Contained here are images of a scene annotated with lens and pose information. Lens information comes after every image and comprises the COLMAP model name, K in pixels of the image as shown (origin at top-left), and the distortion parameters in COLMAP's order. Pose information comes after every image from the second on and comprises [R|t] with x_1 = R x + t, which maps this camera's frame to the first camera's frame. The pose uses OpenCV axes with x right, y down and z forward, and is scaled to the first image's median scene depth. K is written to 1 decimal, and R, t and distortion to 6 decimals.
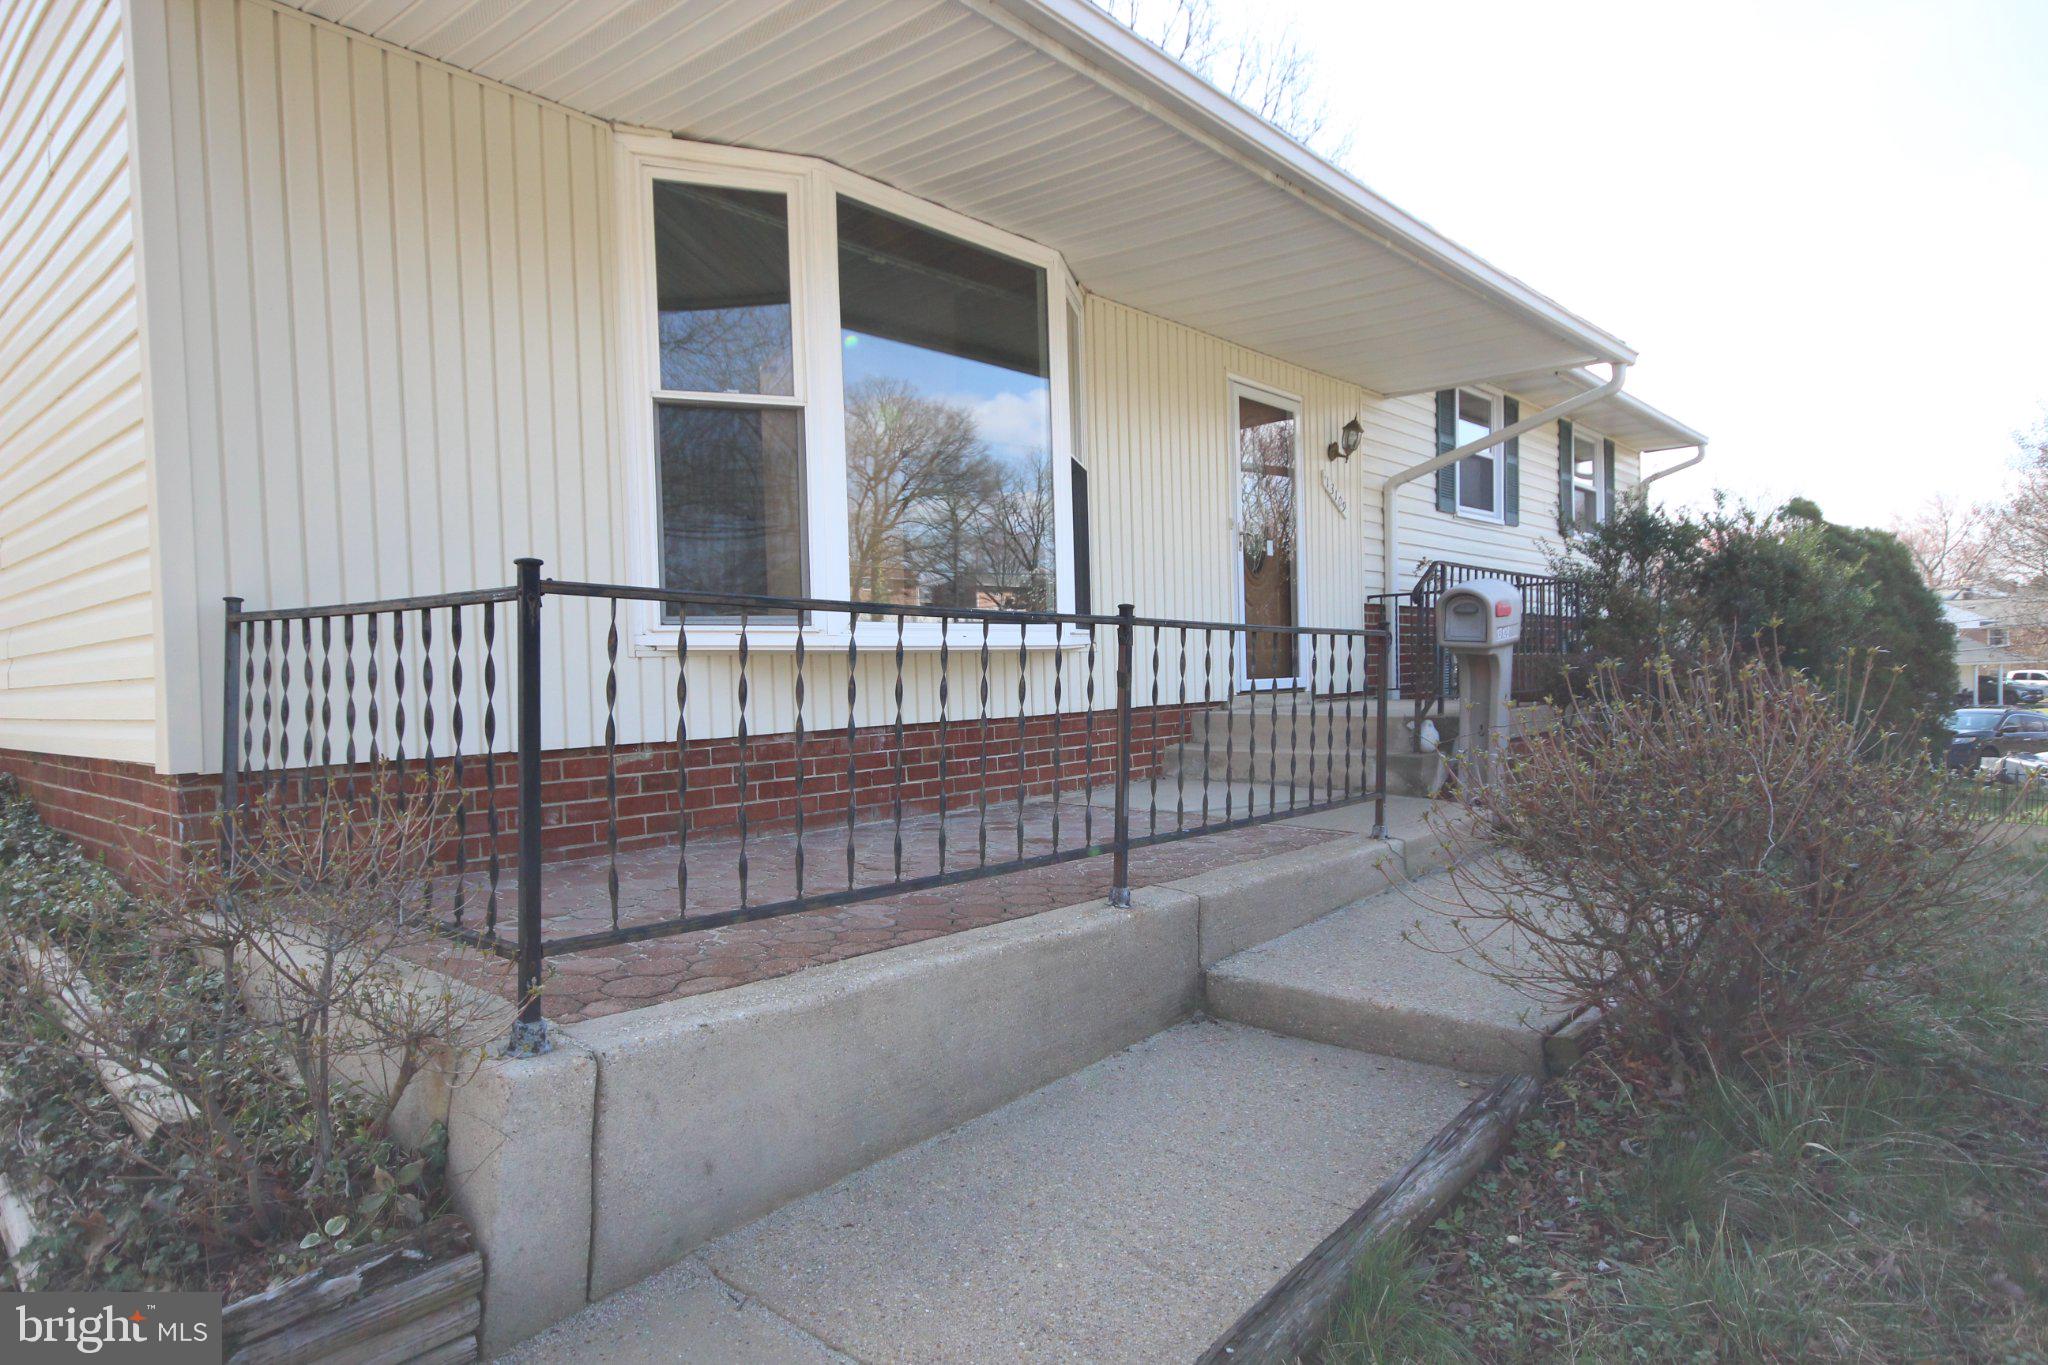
lens RADIAL K [[1176.3, 0, 1012.1], [0, 1176.3, 690.7], [0, 0, 1]] dist [0.017219, 0.000835]
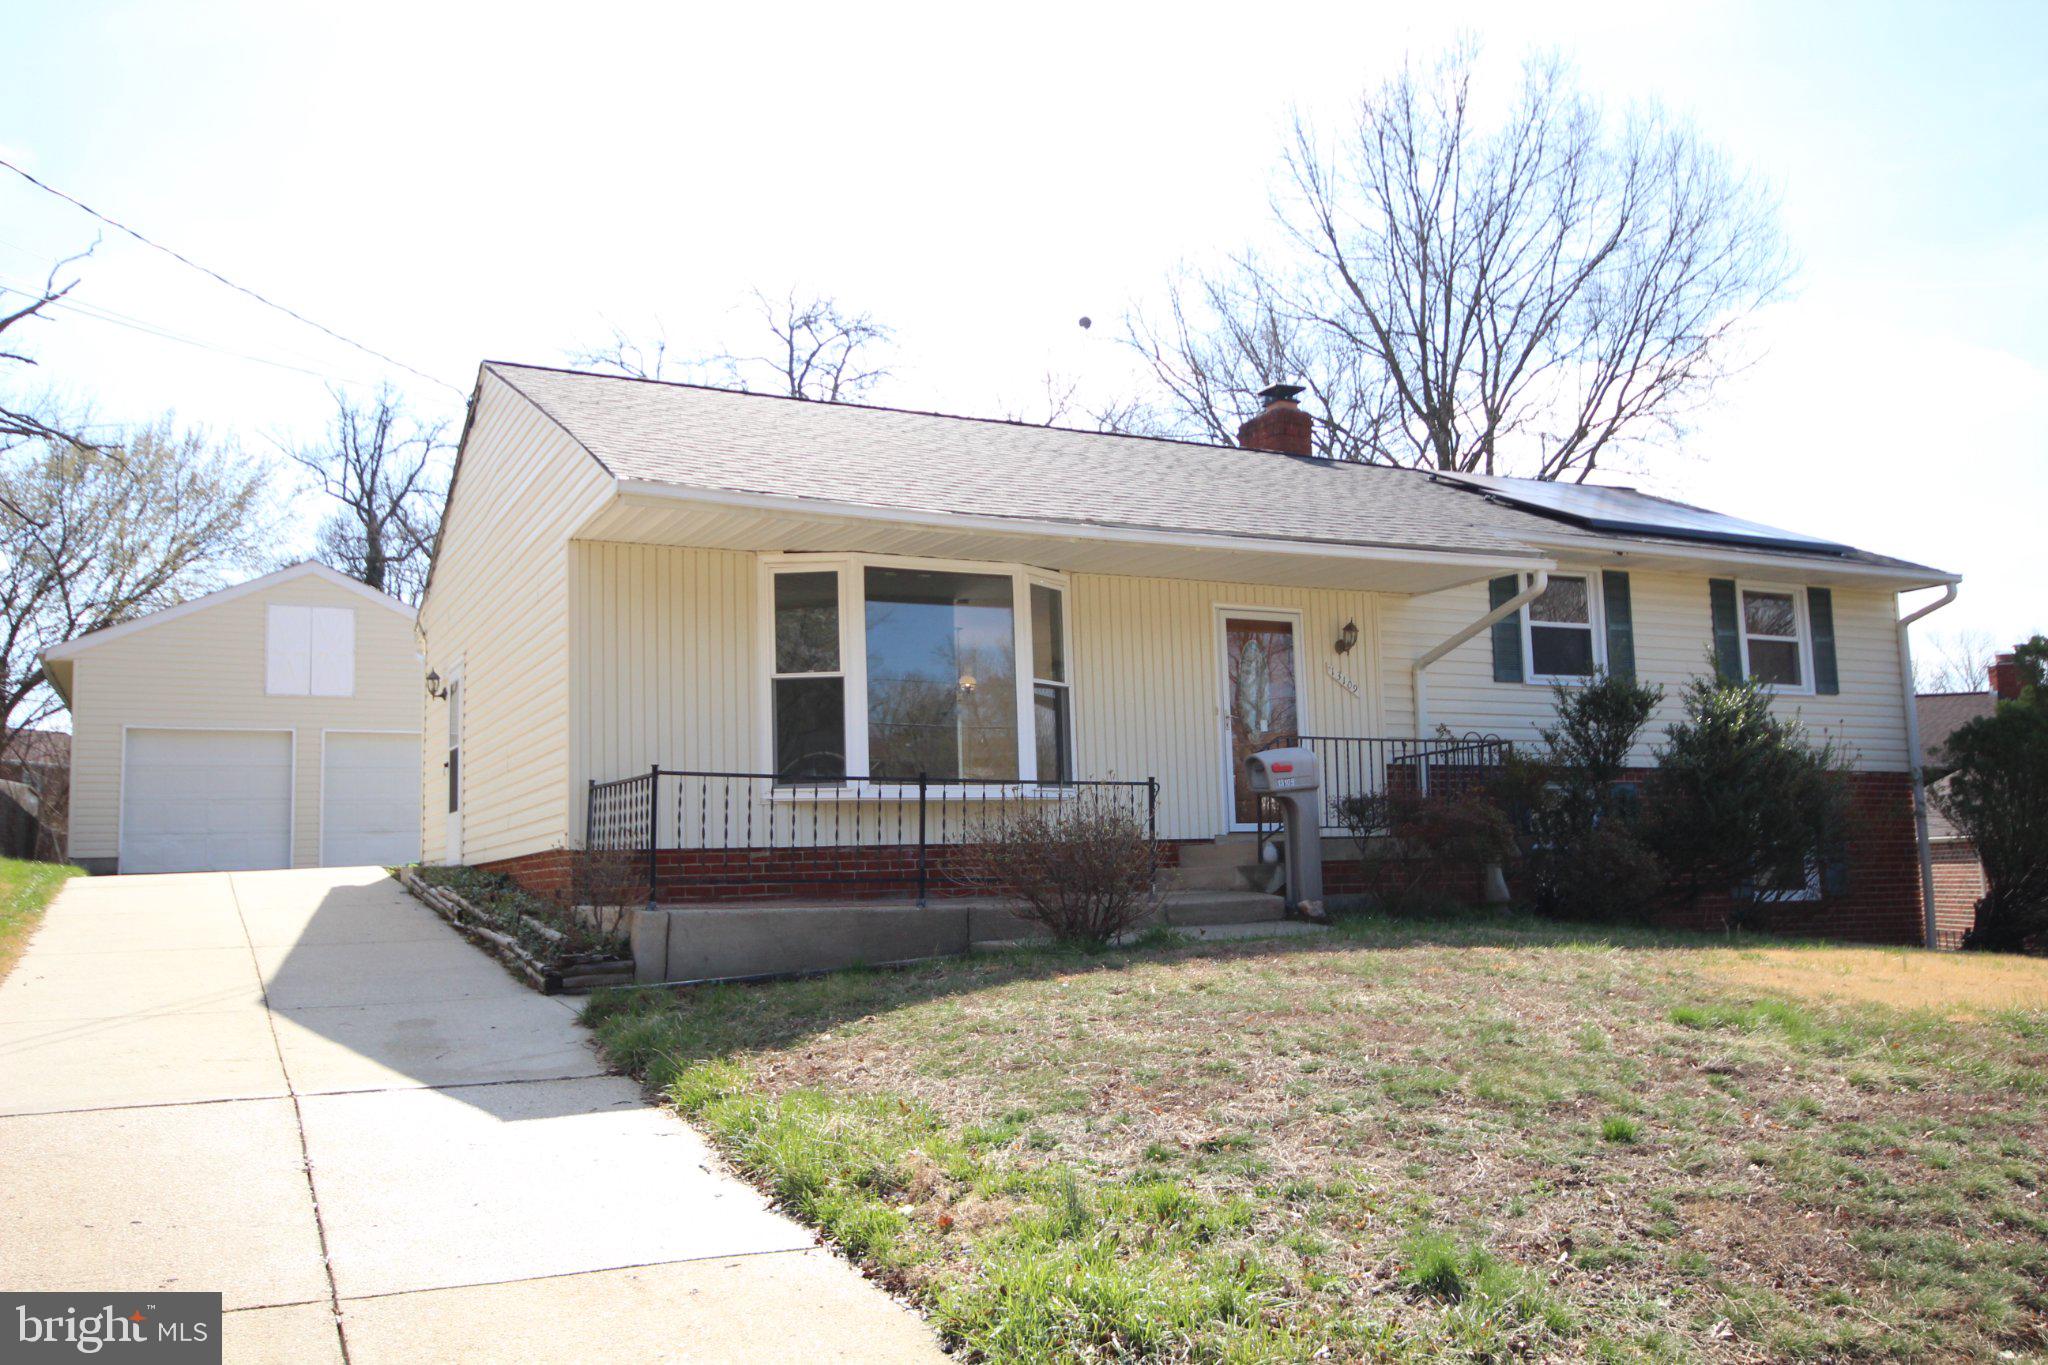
lens RADIAL K [[1686.5, 0, 1031.9], [0, 1686.5, 687.8], [0, 0, 1]] dist [0.018440, 0.005597]
pose [[0.934542, -0.046777, -0.352764, 1.135491], [0.001532, 0.991843, -0.127459, 0.140517], [0.355849, 0.118575, 0.926991, -1.533846]]
